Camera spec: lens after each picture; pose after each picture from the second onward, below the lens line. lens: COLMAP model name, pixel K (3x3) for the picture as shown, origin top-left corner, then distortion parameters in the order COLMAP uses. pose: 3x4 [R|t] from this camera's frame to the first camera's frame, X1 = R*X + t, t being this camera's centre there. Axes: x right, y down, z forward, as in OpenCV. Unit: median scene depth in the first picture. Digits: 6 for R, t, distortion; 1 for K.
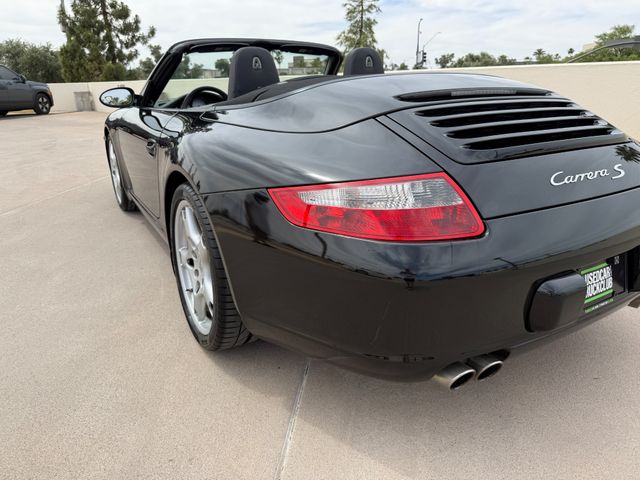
lens RADIAL K [[454.1, 0, 319.1], [0, 454.1, 237.4], [0, 0, 1]] dist [0.007671, -0.013403]
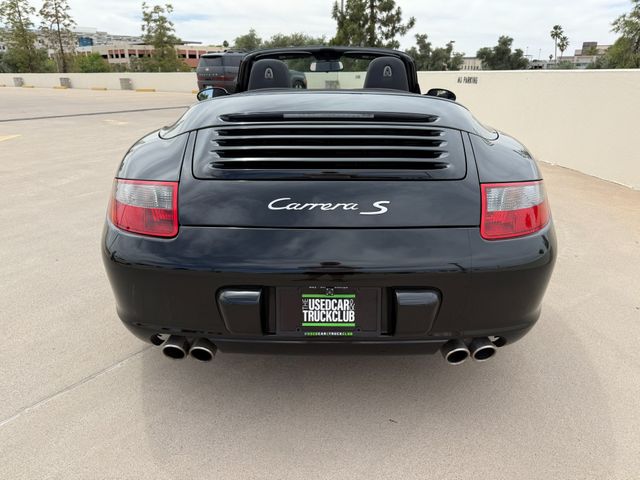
lens RADIAL K [[454.1, 0, 321.5], [0, 454.1, 243.7], [0, 0, 1]] dist [0.007671, -0.013403]
pose [[0.855977, 0.197156, -0.477947, 0.811917], [-0.180222, 0.980237, 0.081586, -0.100980], [0.484586, 0.016301, 0.874592, 0.077412]]
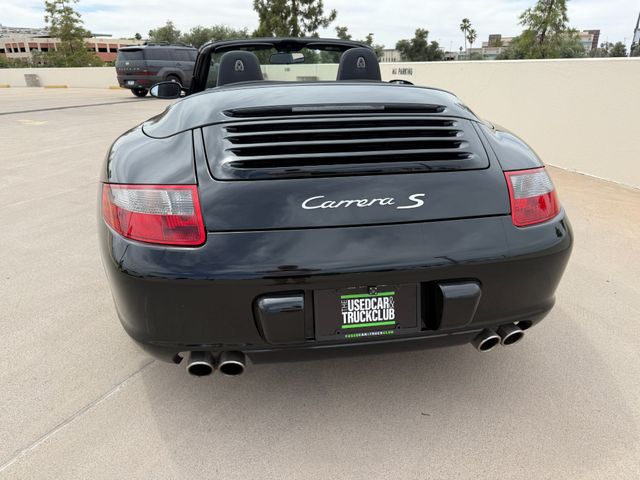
lens RADIAL K [[454.1, 0, 320.6], [0, 454.1, 242.6], [0, 0, 1]] dist [0.007671, -0.013403]
pose [[0.927665, 0.143060, -0.344923, 0.642286], [-0.126403, 0.989475, 0.070435, -0.080955], [0.351369, -0.021741, 0.935984, 0.035759]]
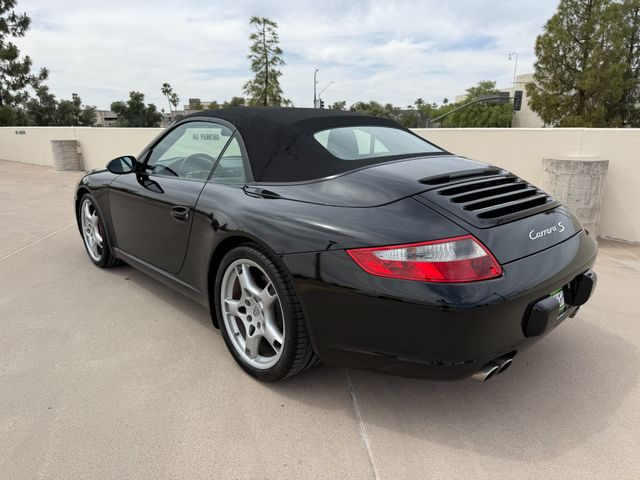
lens RADIAL K [[454.1, 0, 322.1], [0, 454.1, 240.0], [0, 0, 1]] dist [0.007671, -0.013403]
pose [[0.975260, -0.041505, 0.217130, -0.355358], [0.059132, 0.995404, -0.075323, -0.028416], [-0.213006, 0.086299, 0.973232, -0.241894]]
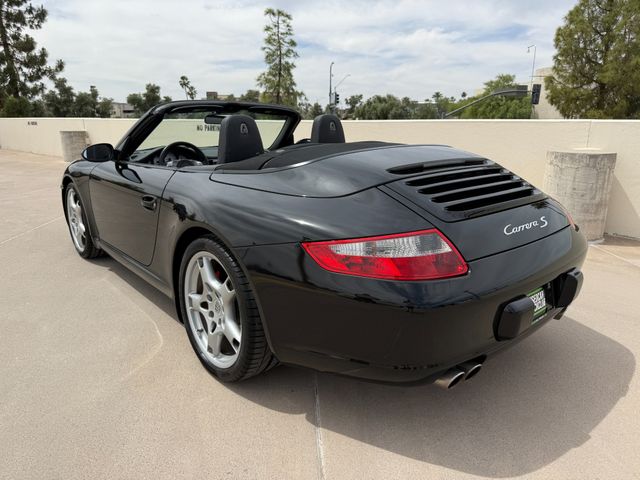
lens RADIAL K [[454.1, 0, 323.9], [0, 454.1, 239.2], [0, 0, 1]] dist [0.007671, -0.013403]
pose [[0.981802, -0.031189, 0.187328, -0.213182], [0.044178, 0.996870, -0.065565, -0.024081], [-0.184697, 0.072648, 0.980107, -0.194546]]
